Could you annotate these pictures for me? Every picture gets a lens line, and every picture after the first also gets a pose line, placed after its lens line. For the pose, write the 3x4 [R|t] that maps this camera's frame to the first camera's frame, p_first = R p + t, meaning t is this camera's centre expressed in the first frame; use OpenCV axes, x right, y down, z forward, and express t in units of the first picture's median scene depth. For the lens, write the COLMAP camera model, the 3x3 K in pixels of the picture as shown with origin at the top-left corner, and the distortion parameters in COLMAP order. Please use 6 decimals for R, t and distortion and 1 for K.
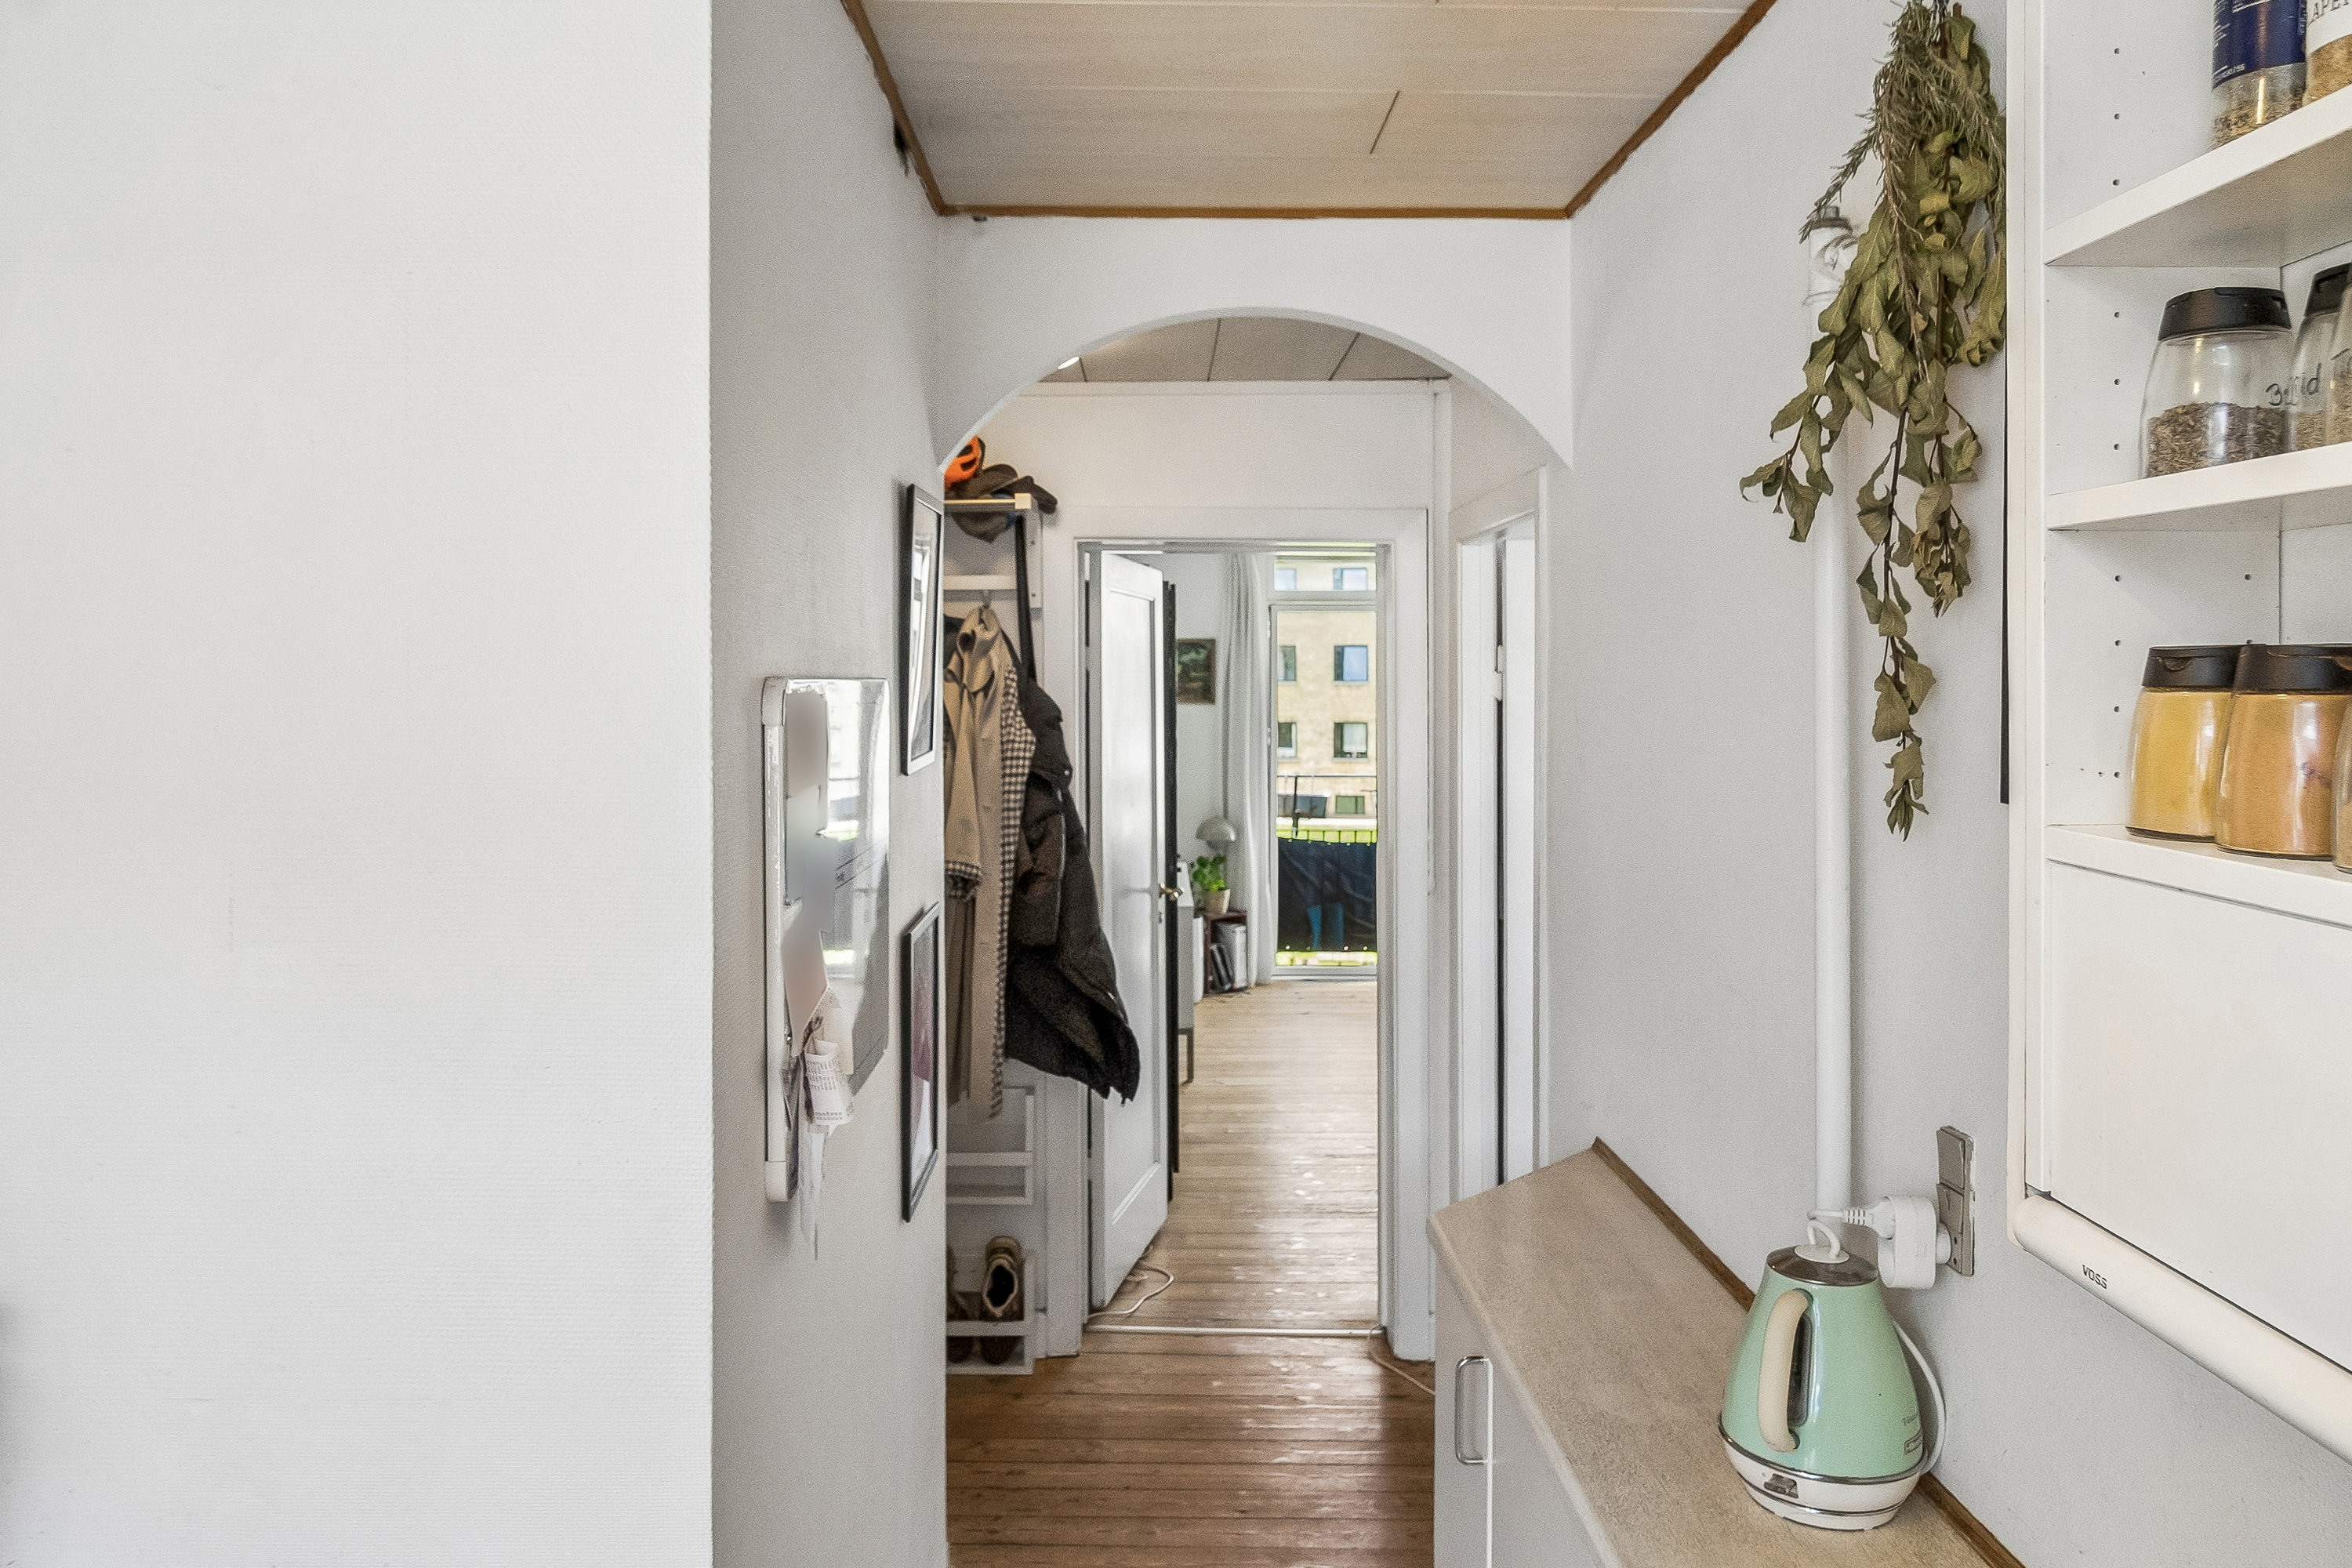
lens RADIAL K [[1643.0, 0, 1160.0], [0, 1643.0, 793.8], [0, 0, 1]] dist [-0.035110, 0.034713]
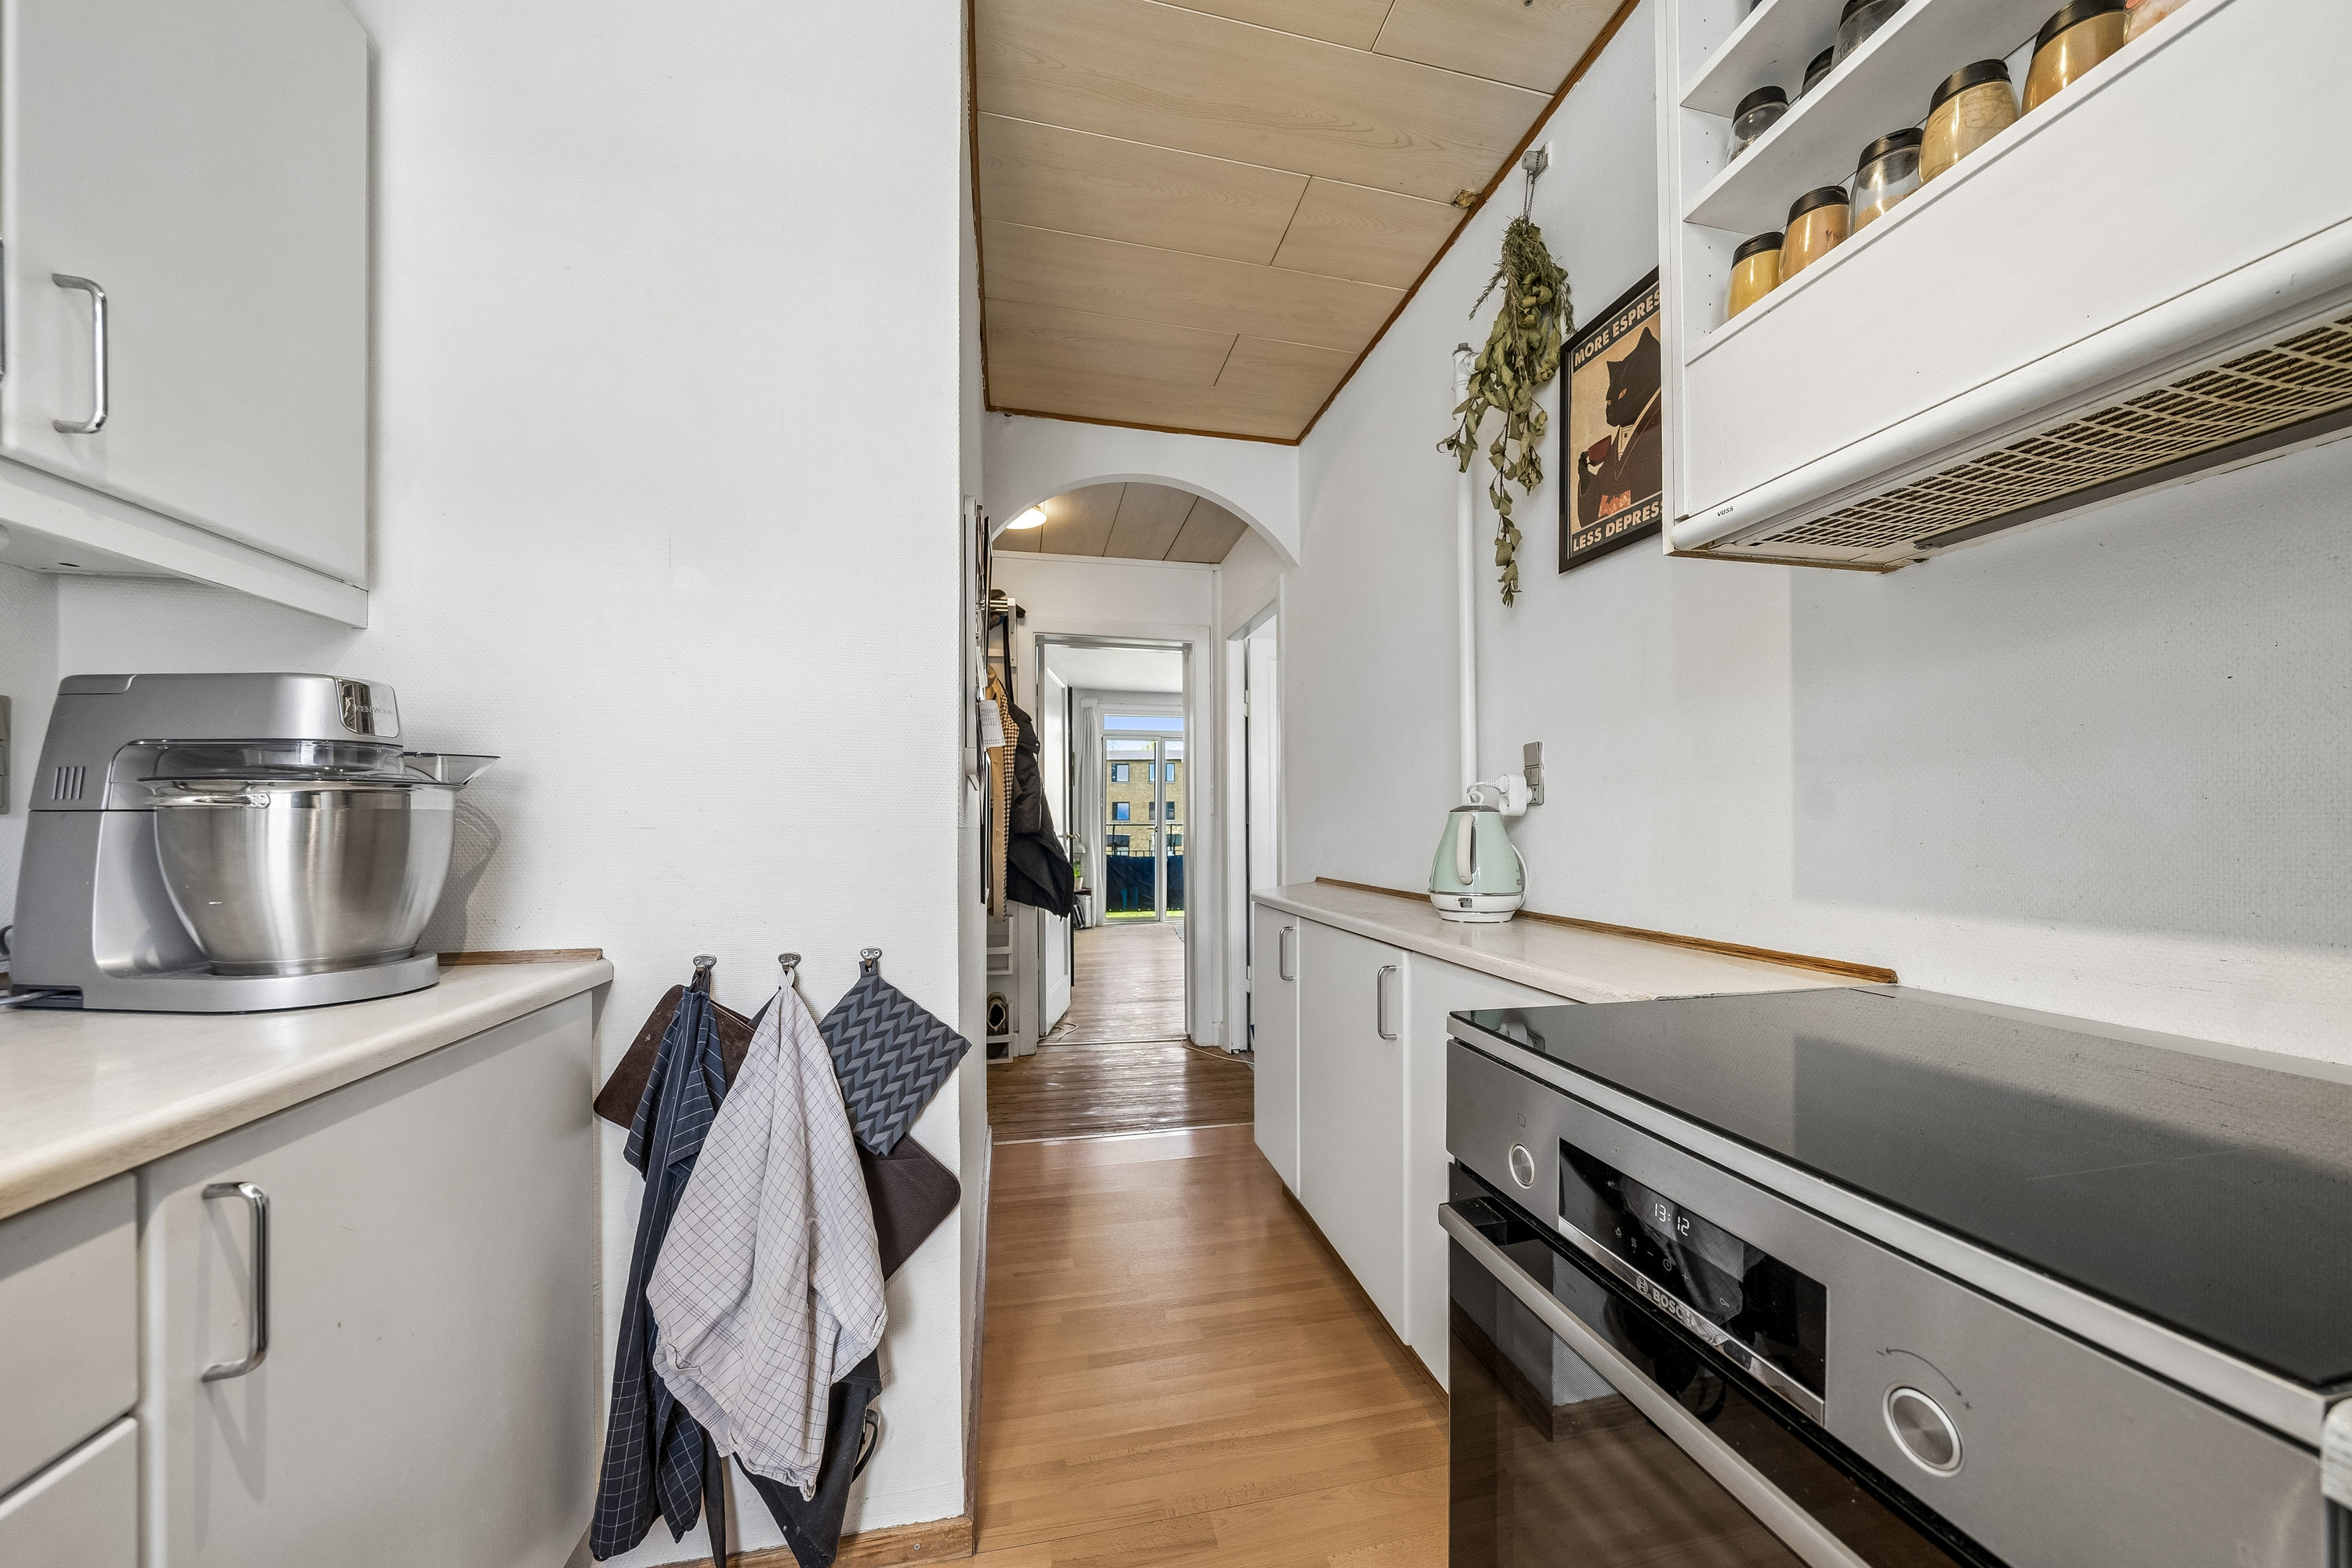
lens RADIAL K [[816.6, 0, 1201.9], [0, 816.6, 865.8], [0, 0, 1]] dist [-0.000760, 0.000028]
pose [[0.976381, -0.001233, 0.216053, -0.180106], [0.005677, 0.999785, -0.019948, 0.384197], [-0.215982, 0.020703, 0.976178, 0.028724]]
